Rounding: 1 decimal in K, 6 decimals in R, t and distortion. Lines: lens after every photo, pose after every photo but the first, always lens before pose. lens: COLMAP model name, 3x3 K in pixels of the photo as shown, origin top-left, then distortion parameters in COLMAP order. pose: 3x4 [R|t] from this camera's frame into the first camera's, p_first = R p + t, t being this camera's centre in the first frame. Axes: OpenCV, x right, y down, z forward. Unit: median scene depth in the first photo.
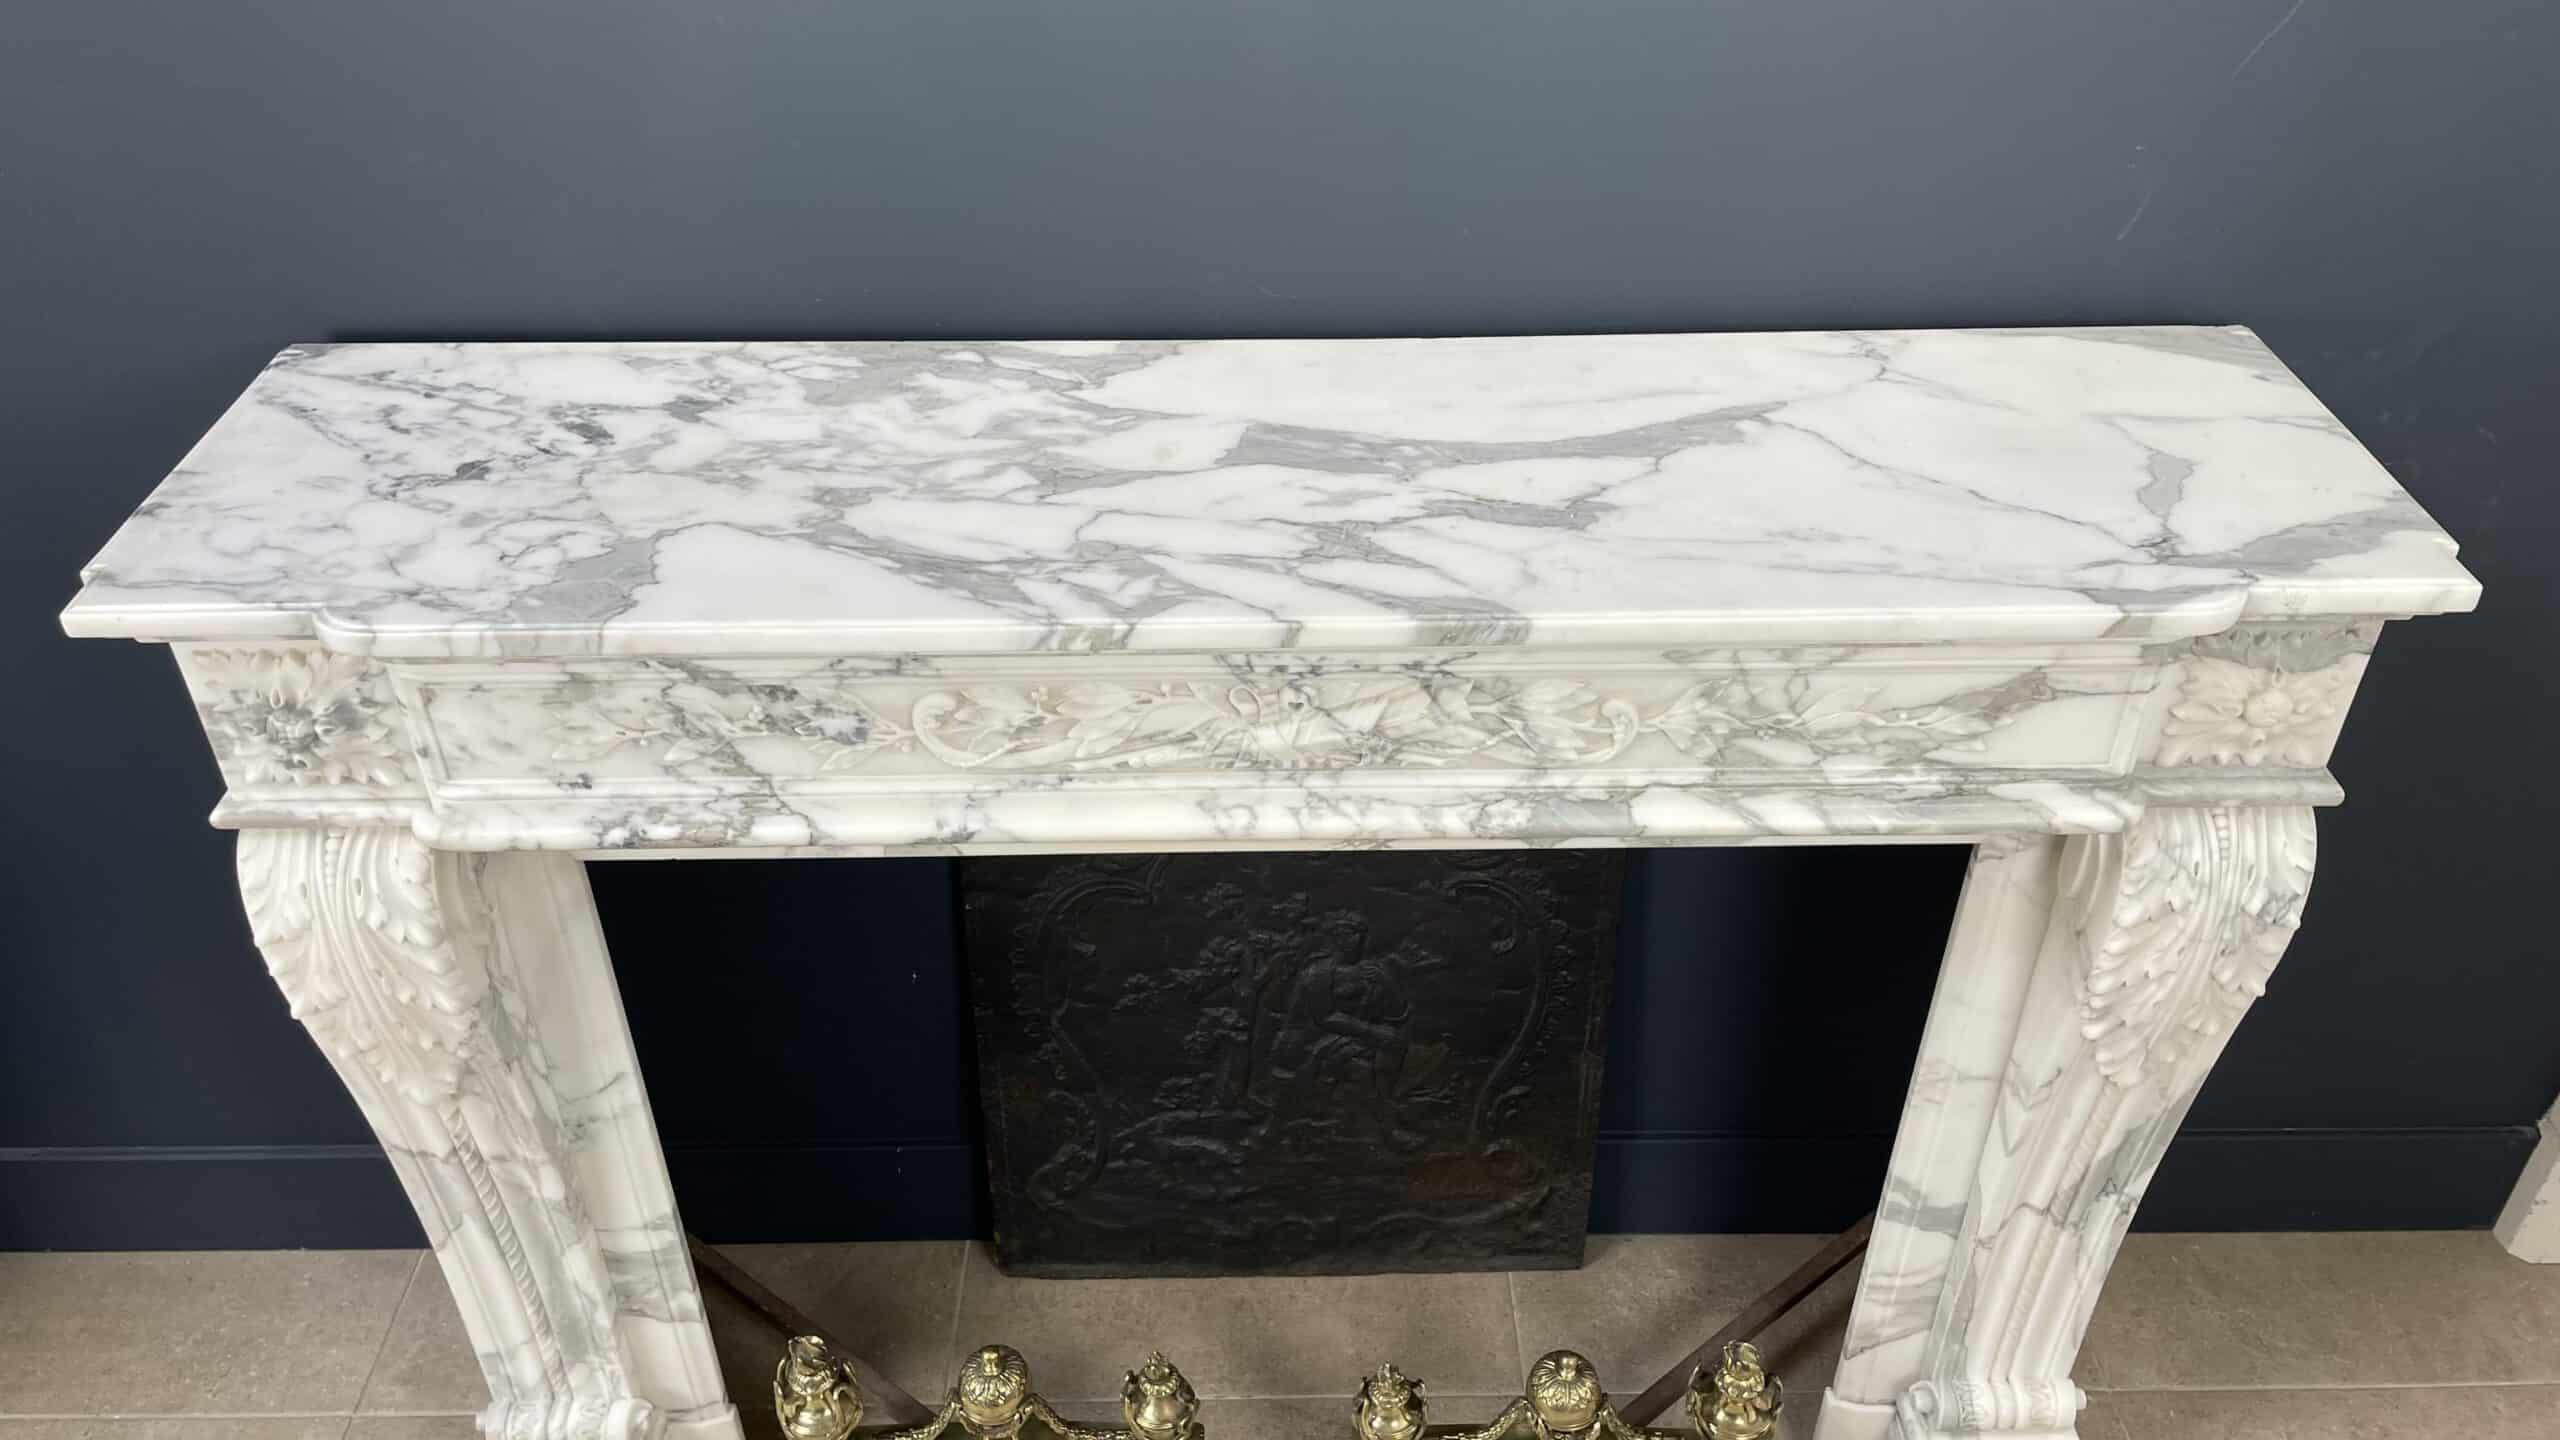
lens RADIAL K [[1956.1, 0, 1277.0], [0, 1956.1, 701.0], [0, 0, 1]] dist [0.093086, -0.133959]
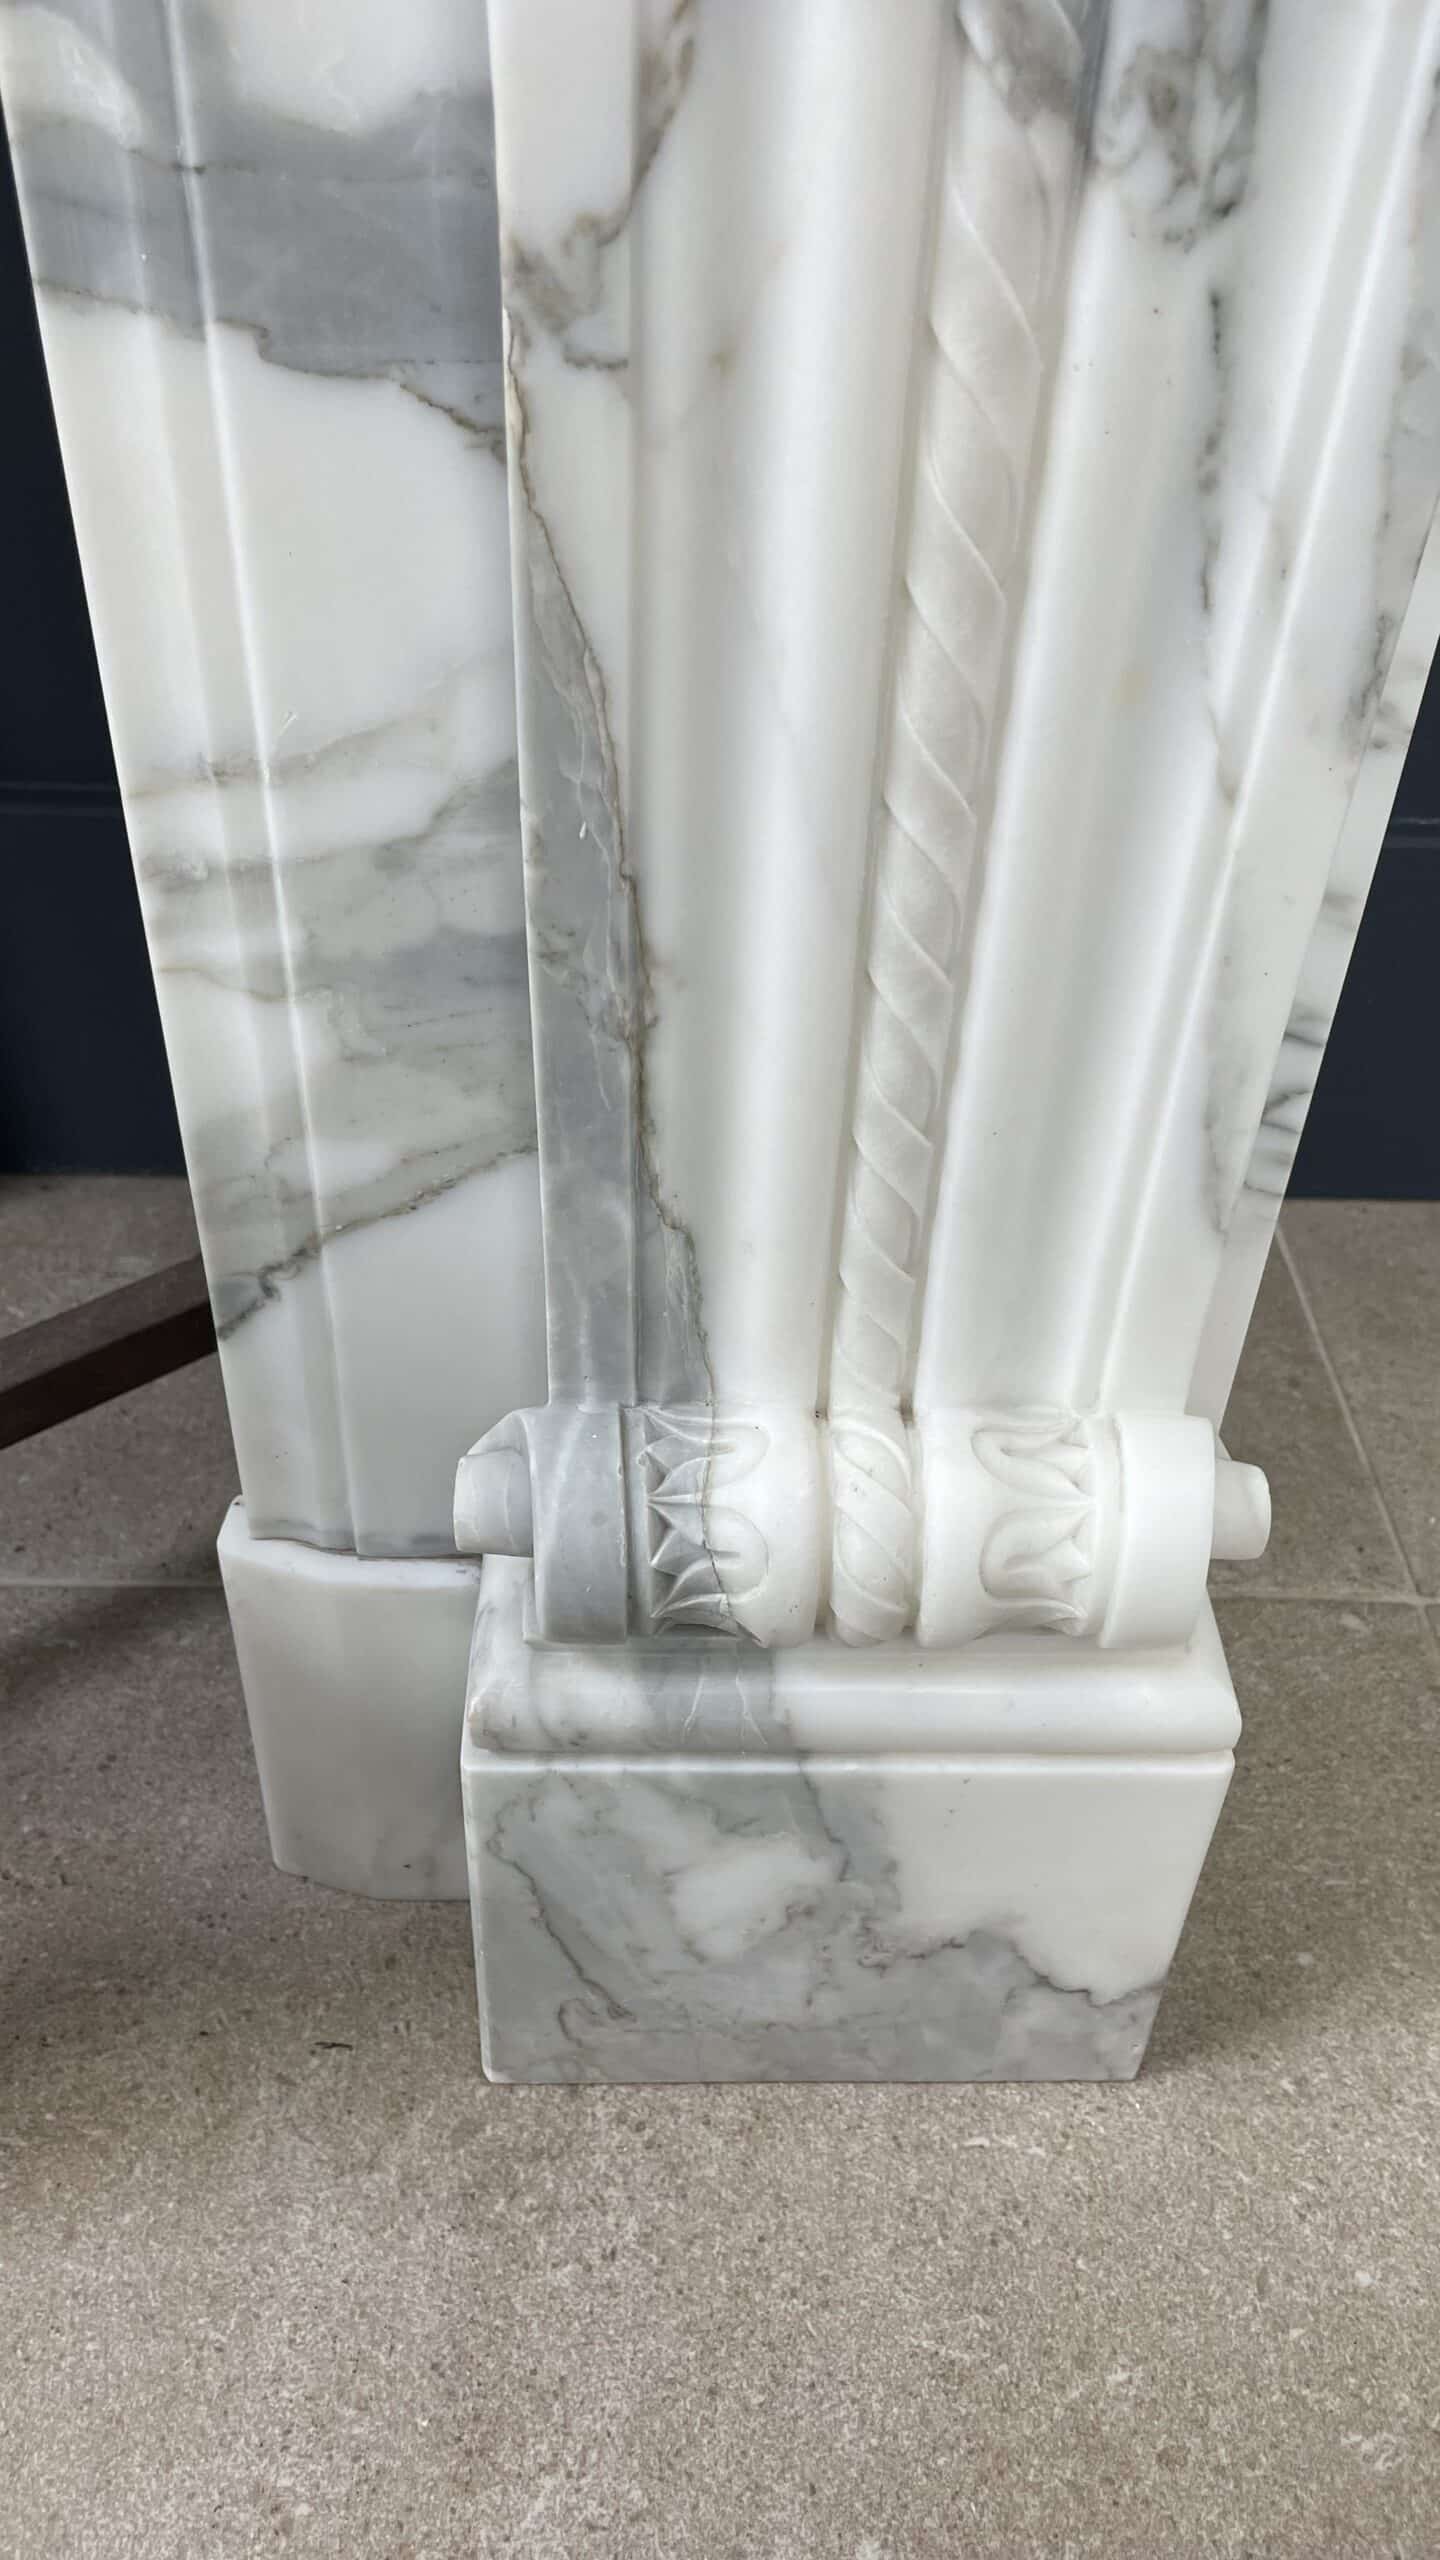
lens RADIAL K [[1973.4, 0, 724.0], [0, 1973.4, 1268.7], [0, 0, 1]] dist [0.087840, -0.124137]
pose [[0.999365, 0.027900, 0.022153, 0.419859], [-0.029404, 0.997064, 0.070707, 0.381897], [-0.020115, -0.071313, 0.997251, 0.968308]]
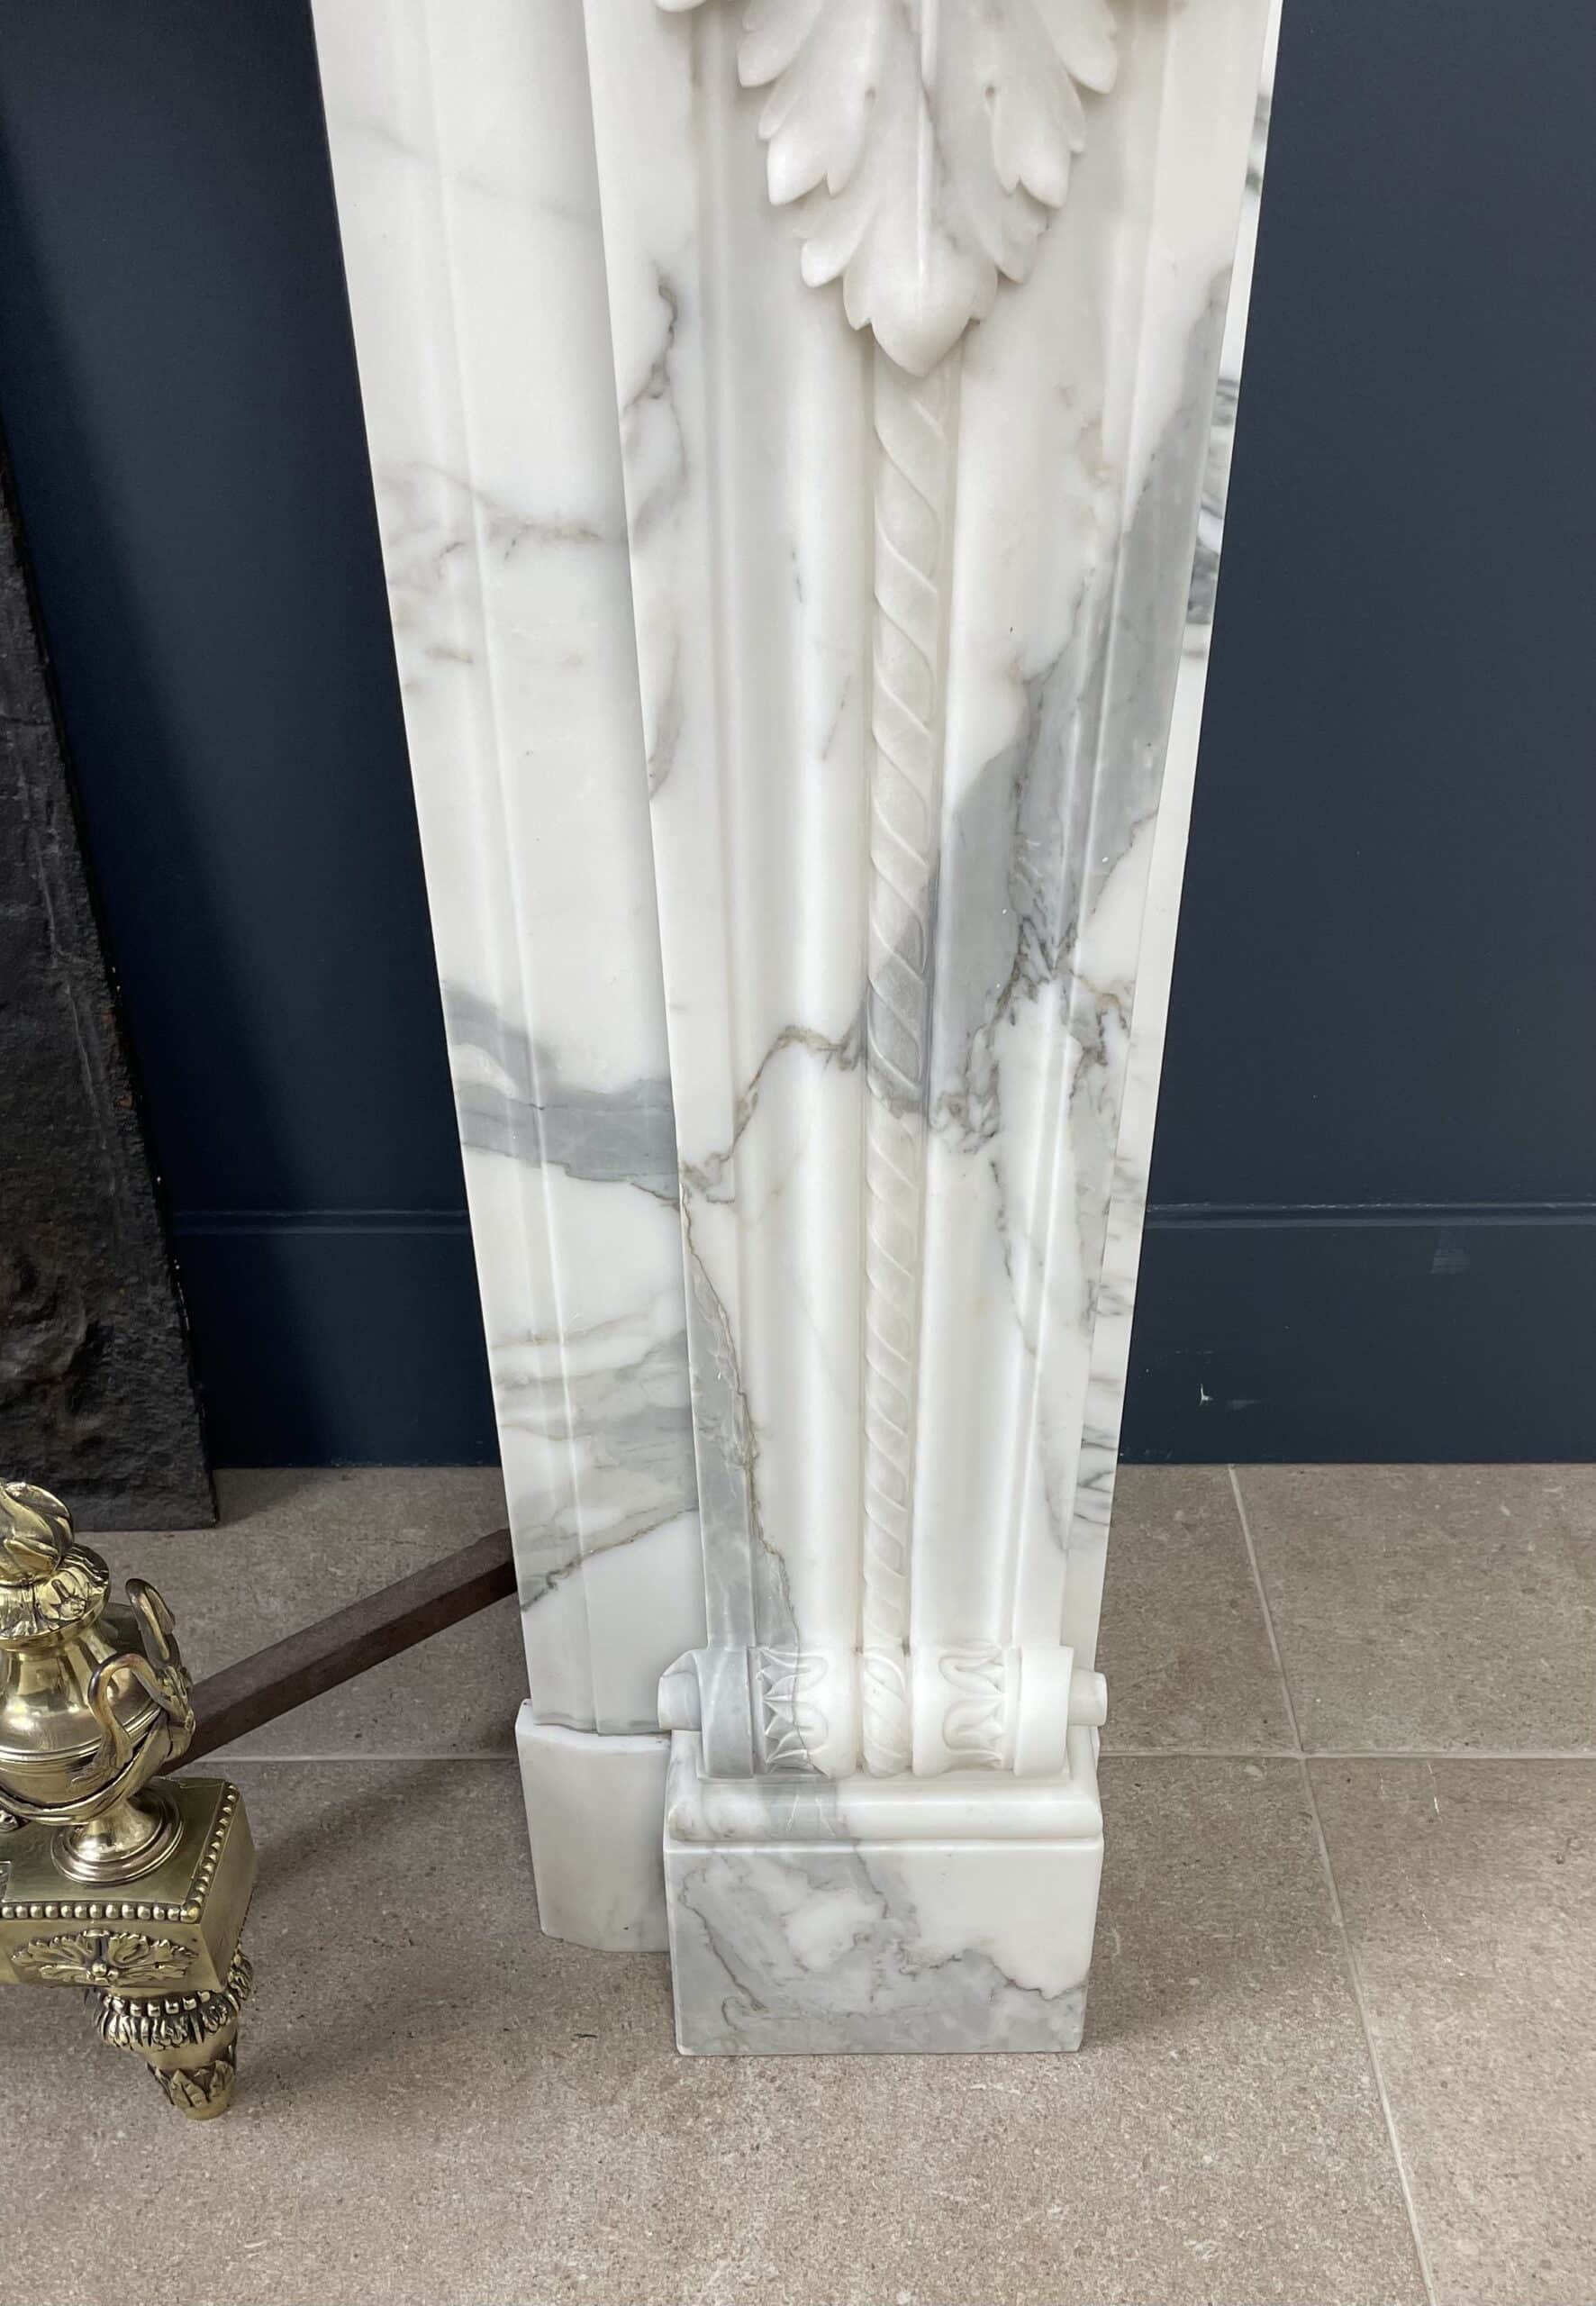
lens RADIAL K [[2149.0, 0, 799.6], [0, 2149.0, 1408.2], [0, 0, 1]] dist [0.108575, -0.172686]
pose [[0.999779, 0.005013, -0.020421, 0.434897], [-0.003782, 0.998200, 0.059849, 0.331743], [0.020684, -0.059758, 0.997999, 0.721306]]
